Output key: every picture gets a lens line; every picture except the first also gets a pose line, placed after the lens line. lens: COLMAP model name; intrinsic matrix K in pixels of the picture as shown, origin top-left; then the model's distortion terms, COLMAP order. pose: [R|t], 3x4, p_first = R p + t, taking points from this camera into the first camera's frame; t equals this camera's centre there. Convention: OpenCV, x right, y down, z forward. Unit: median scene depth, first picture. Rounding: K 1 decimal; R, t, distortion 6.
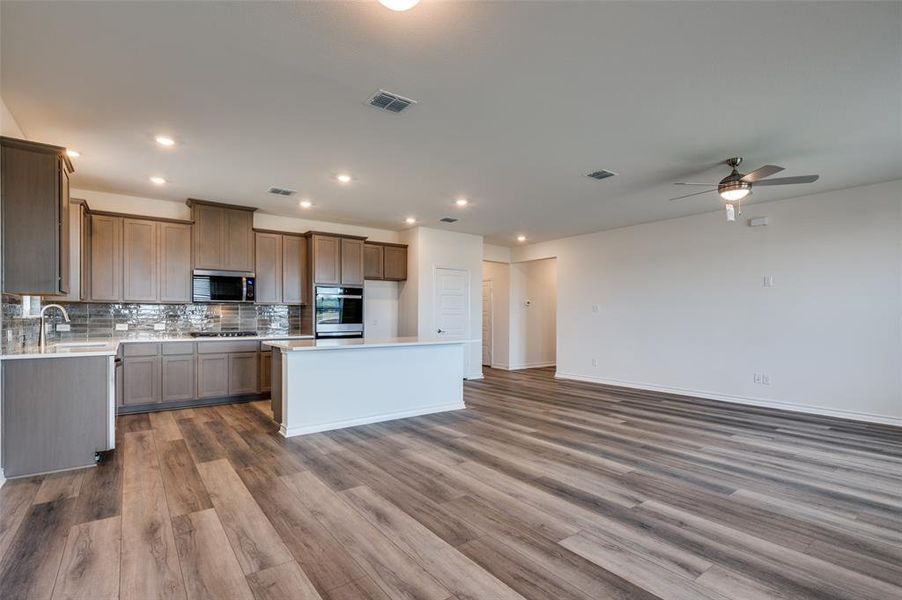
lens RADIAL K [[428.4, 0, 454.6], [0, 428.4, 313.1], [0, 0, 1]] dist [0.001785, -0.002239]
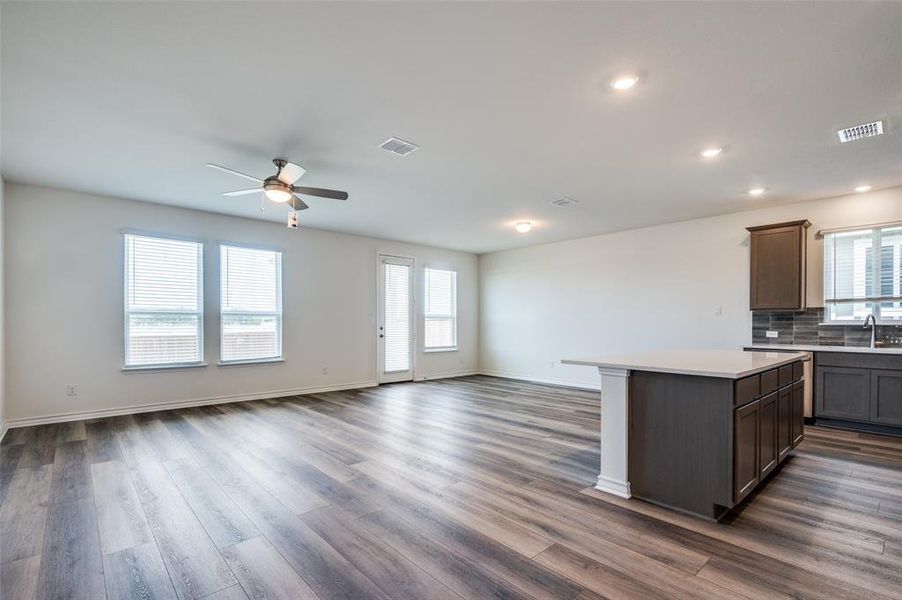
lens RADIAL K [[428.4, 0, 444.0], [0, 428.4, 320.6], [0, 0, 1]] dist [0.001785, -0.002239]
pose [[-0.997467, -0.006668, -0.070819, 0.303621], [-0.005622, 0.999872, -0.014952, 0.018885], [0.070909, -0.014516, -0.997377, 1.791879]]
